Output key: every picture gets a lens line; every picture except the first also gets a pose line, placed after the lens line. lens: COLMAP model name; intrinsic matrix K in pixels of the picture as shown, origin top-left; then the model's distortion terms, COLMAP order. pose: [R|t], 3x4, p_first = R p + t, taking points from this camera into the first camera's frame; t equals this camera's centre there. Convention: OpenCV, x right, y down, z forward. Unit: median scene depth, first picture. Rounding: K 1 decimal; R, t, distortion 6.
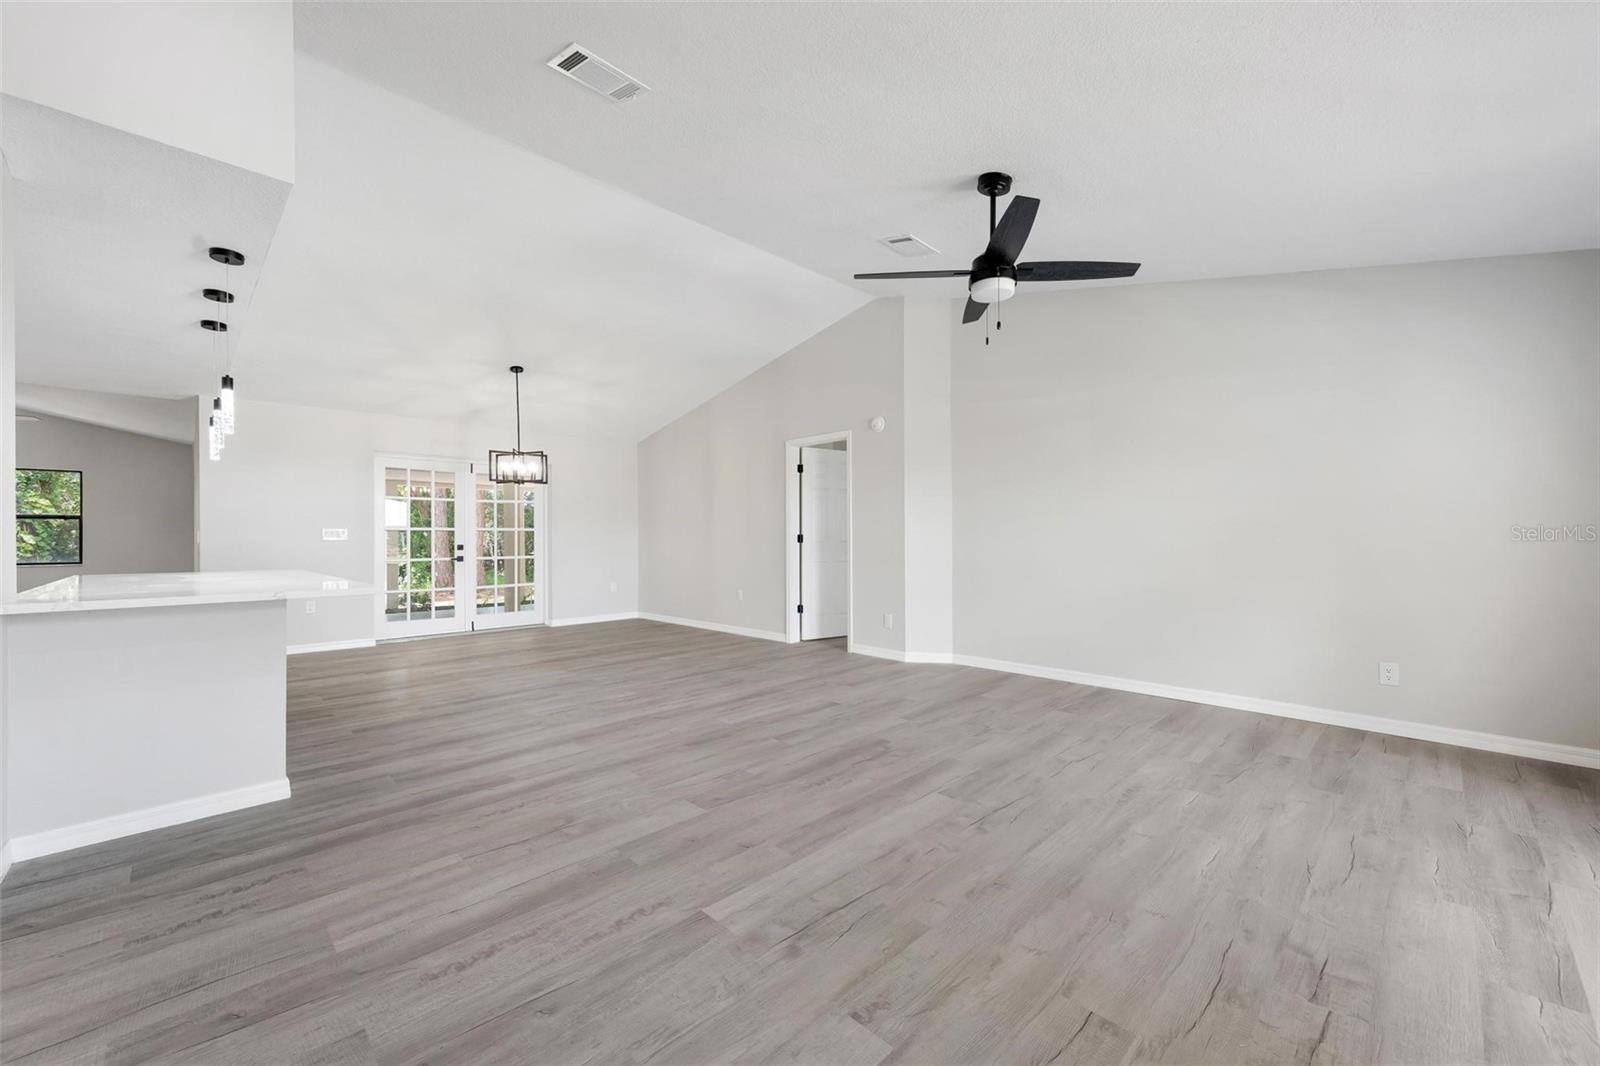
lens RADIAL K [[629.3, 0, 805.1], [0, 629.3, 536.2], [0, 0, 1]] dist [0.000284, -0.000702]
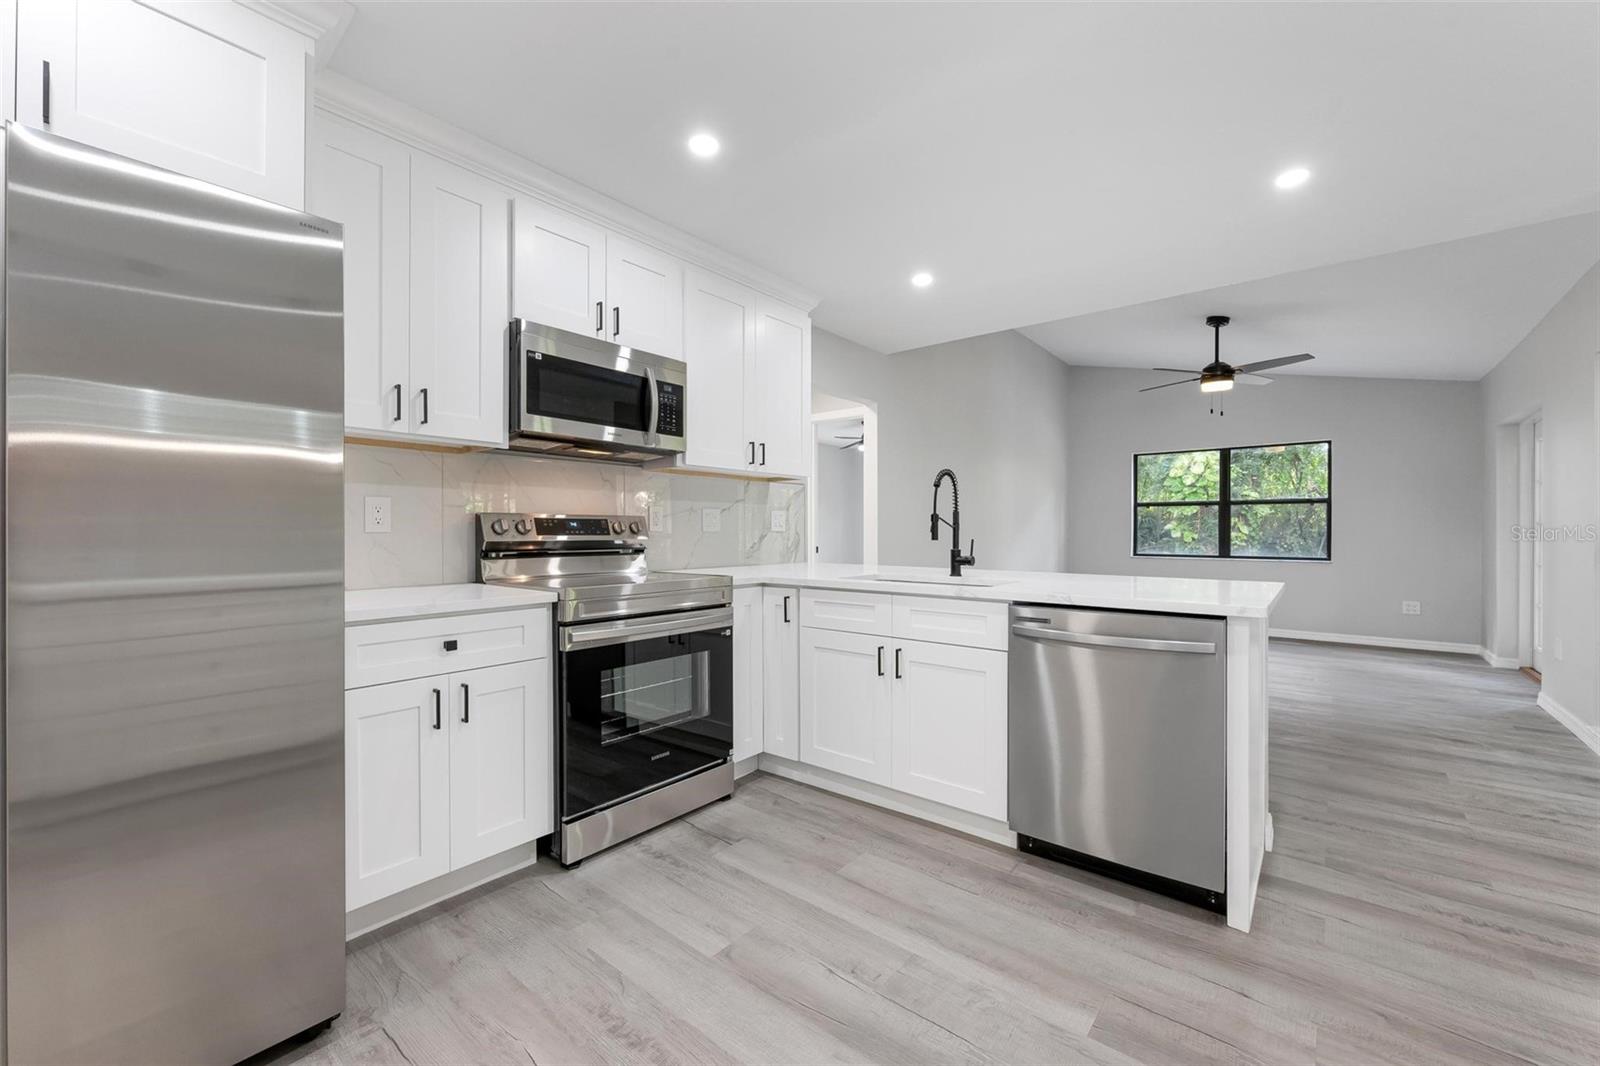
lens RADIAL K [[649.2, 0, 806.0], [0, 649.2, 528.2], [0, 0, 1]] dist [0.003910, -0.000221]
pose [[0.106313, 0.000485, -0.994333, -0.926389], [0.000519, 1.000000, 0.000543, 0.007725], [0.994333, -0.000574, 0.106312, 0.602636]]
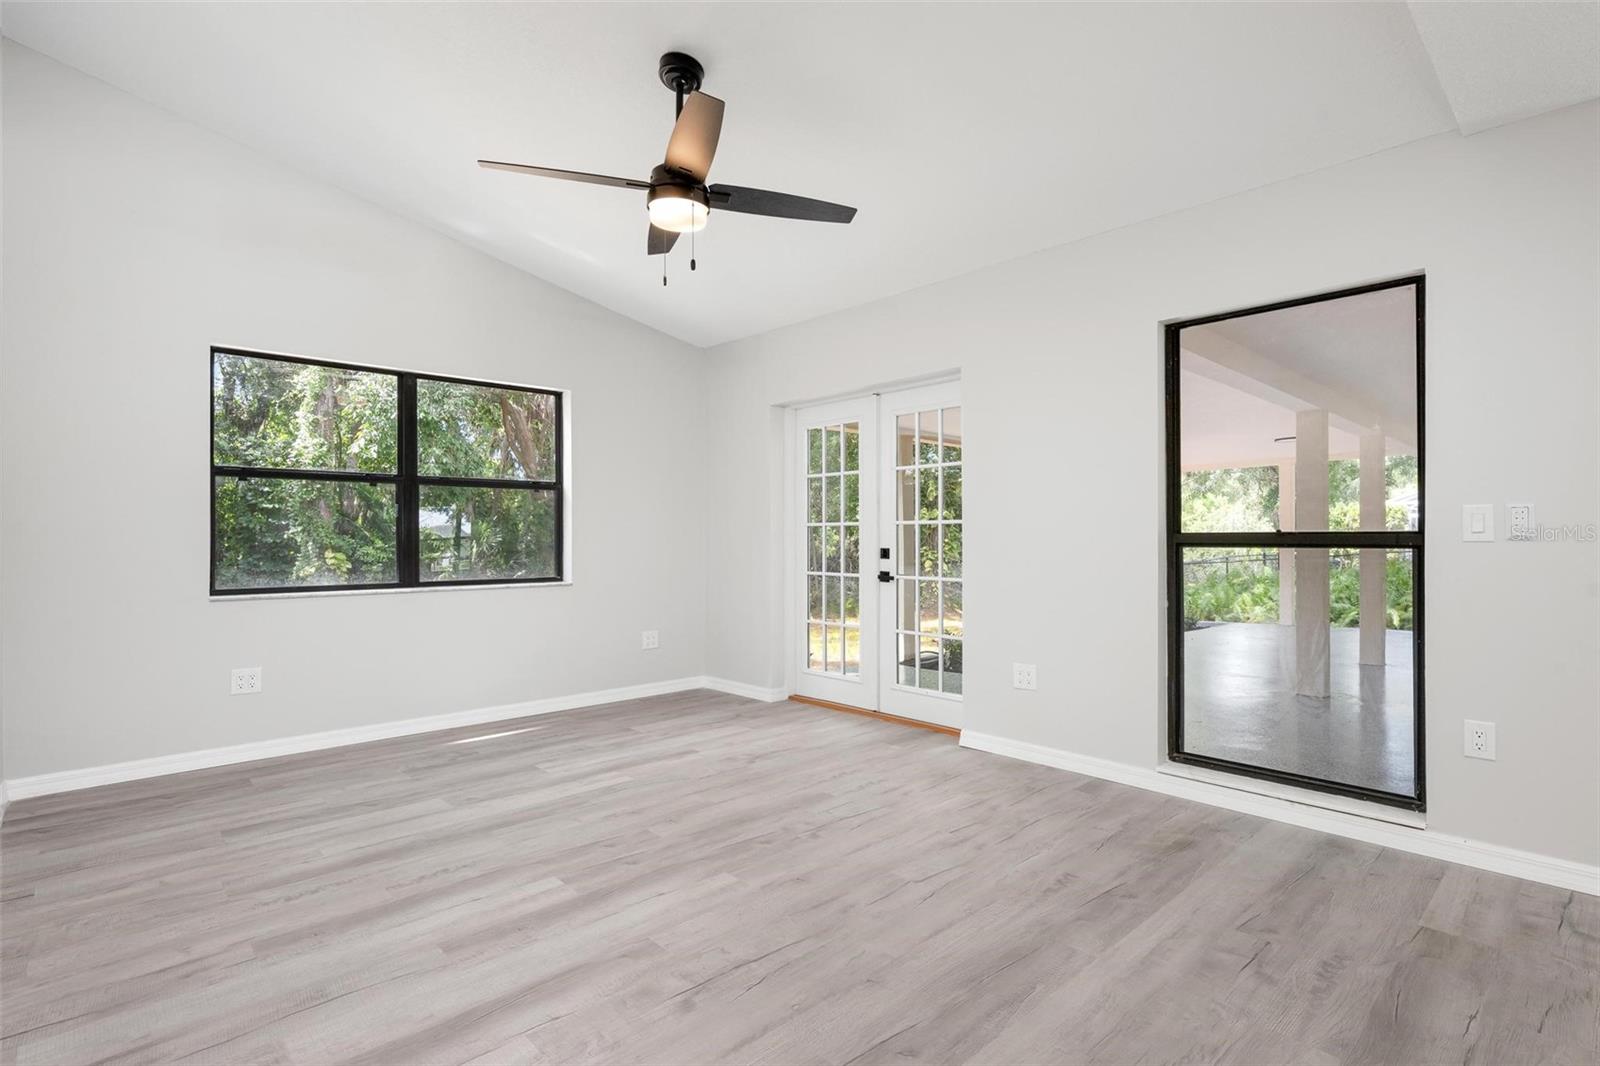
lens RADIAL K [[768.4, 0, 815.7], [0, 768.4, 536.1], [0, 0, 1]] dist [0.002424, 0.000513]
pose [[0.999927, 0.004629, -0.011121, -2.054667], [-0.004629, 0.999989, 0.000030, 0.017341], [0.011121, 0.000021, 0.999938, 0.875817]]
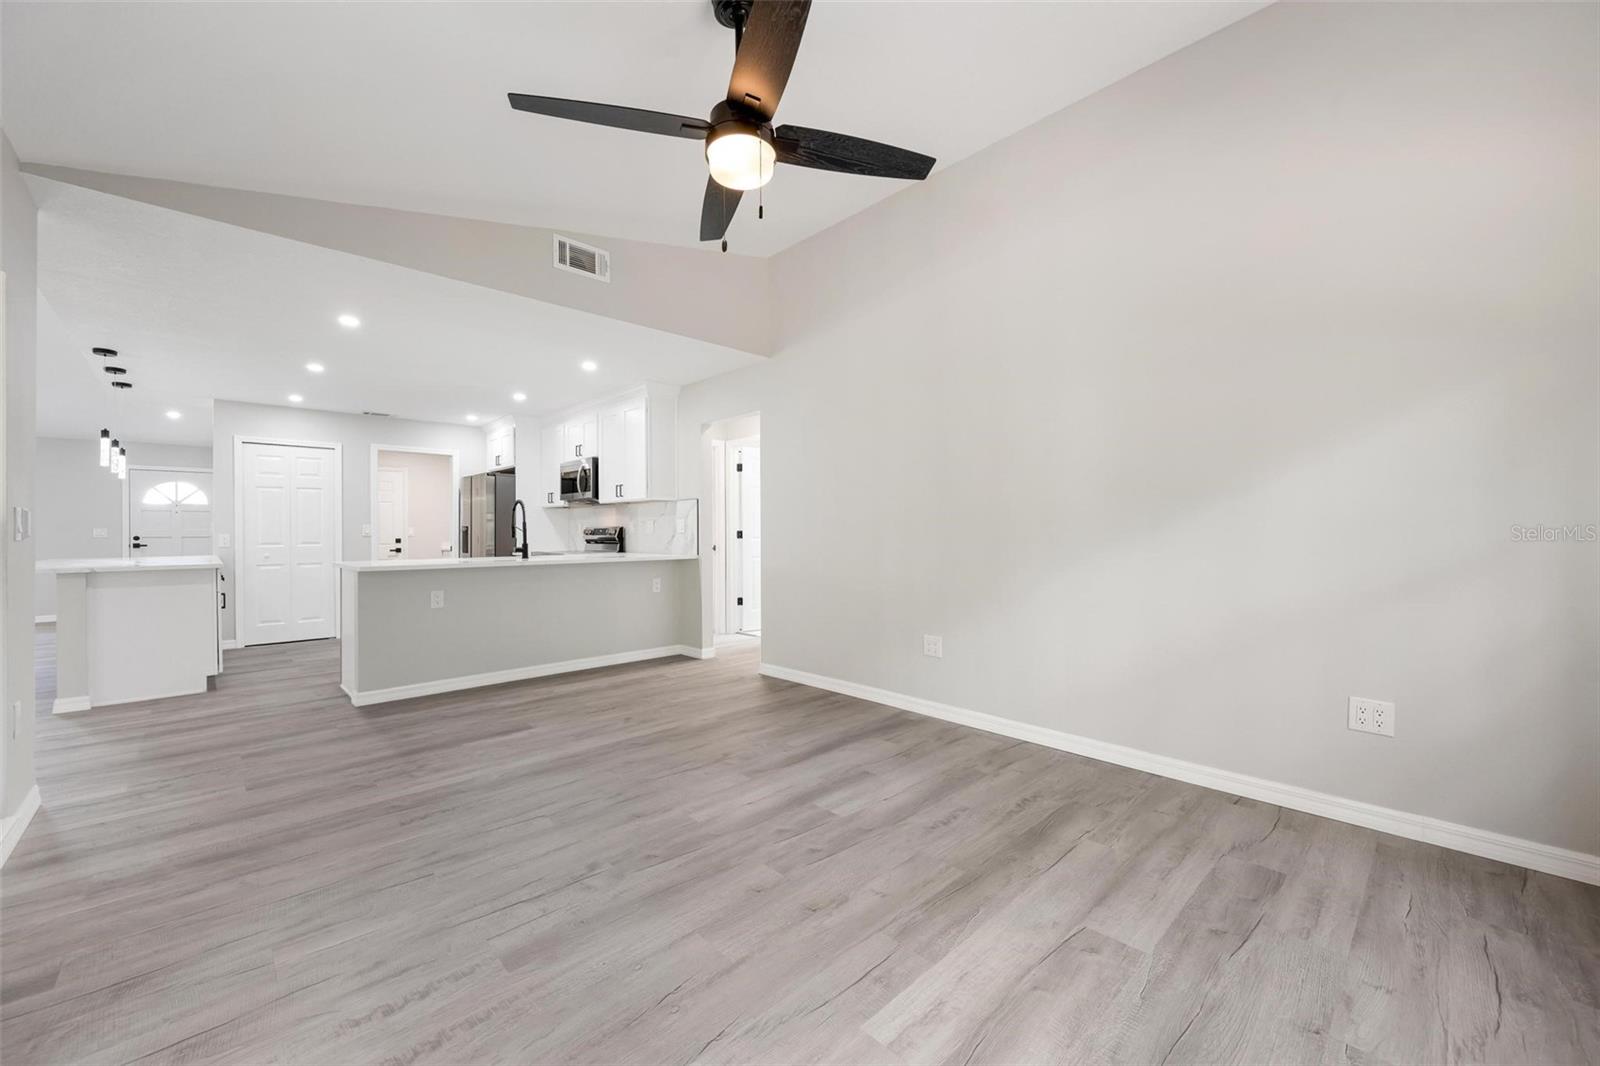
lens RADIAL K [[629.3, 0, 808.4], [0, 629.3, 527.3], [0, 0, 1]] dist [0.000284, -0.000702]
pose [[-0.999796, 0.011768, 0.016435, -2.256837], [0.011552, 0.999846, -0.013196, 0.023547], [-0.016588, -0.013004, -0.999778, 2.135675]]
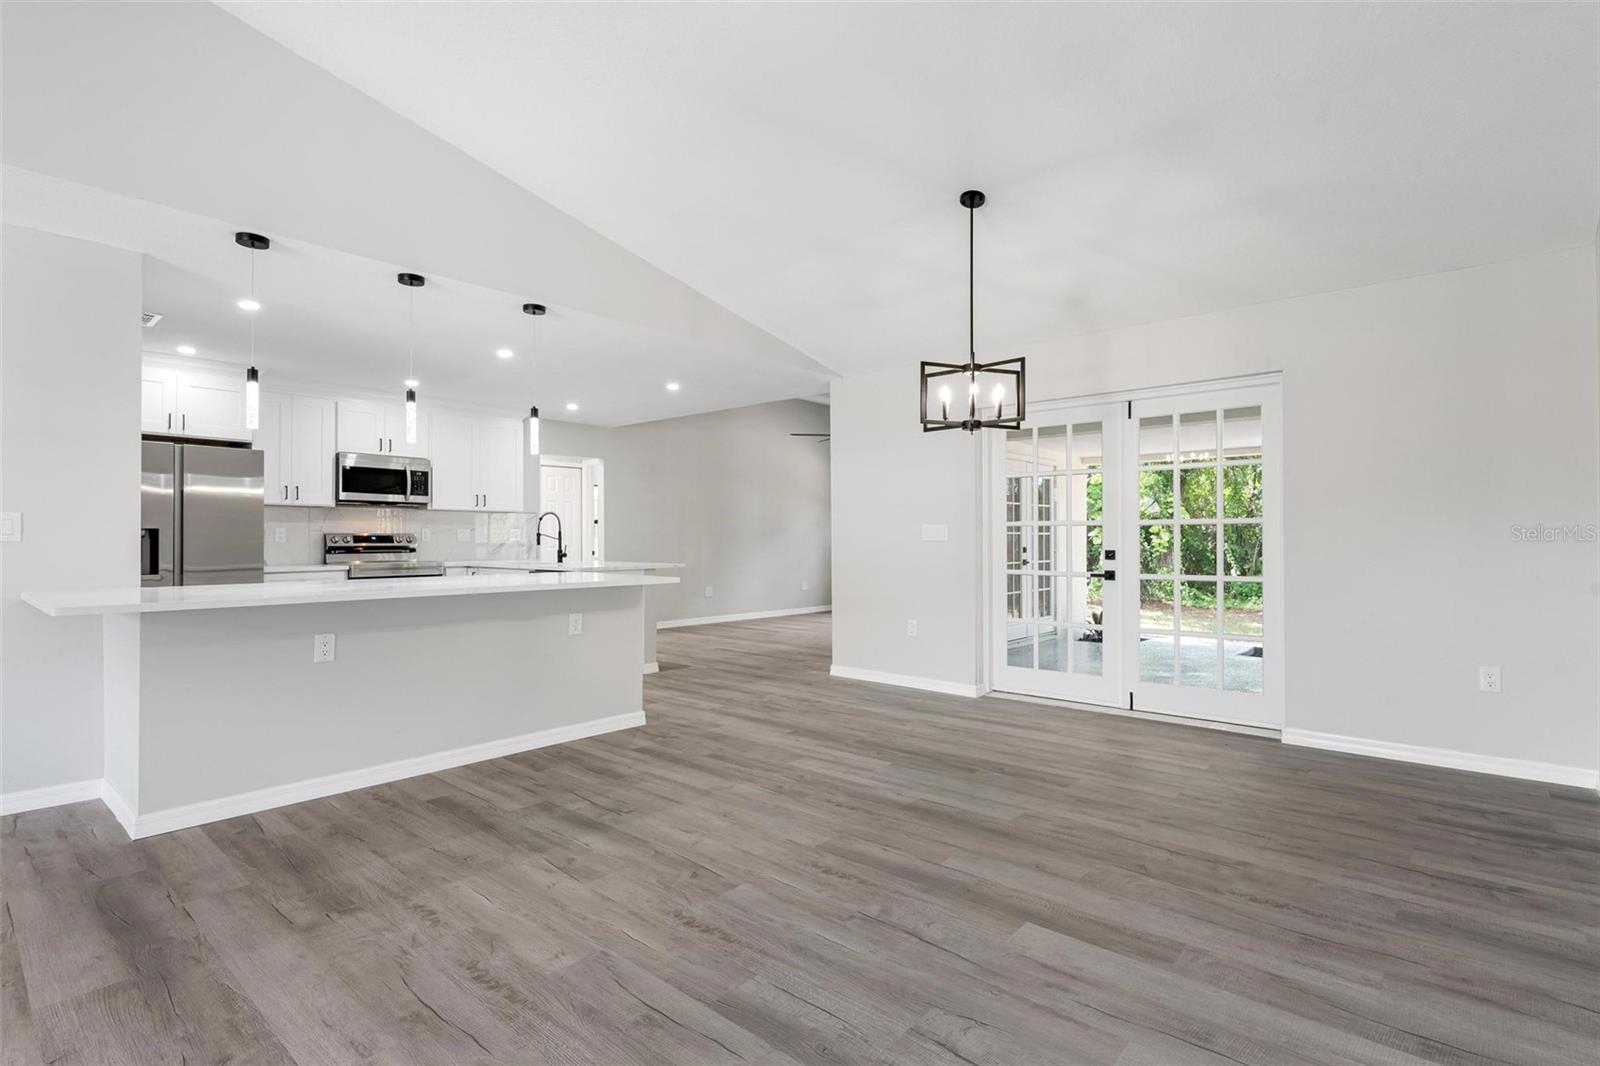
lens RADIAL K [[768.4, 0, 811.0], [0, 768.4, 530.2], [0, 0, 1]] dist [0.002424, 0.000513]
pose [[0.078968, -0.005248, -0.996863, 0.217532], [0.003035, 0.999983, -0.005024, -0.002401], [0.996873, -0.002629, 0.078983, 1.304611]]
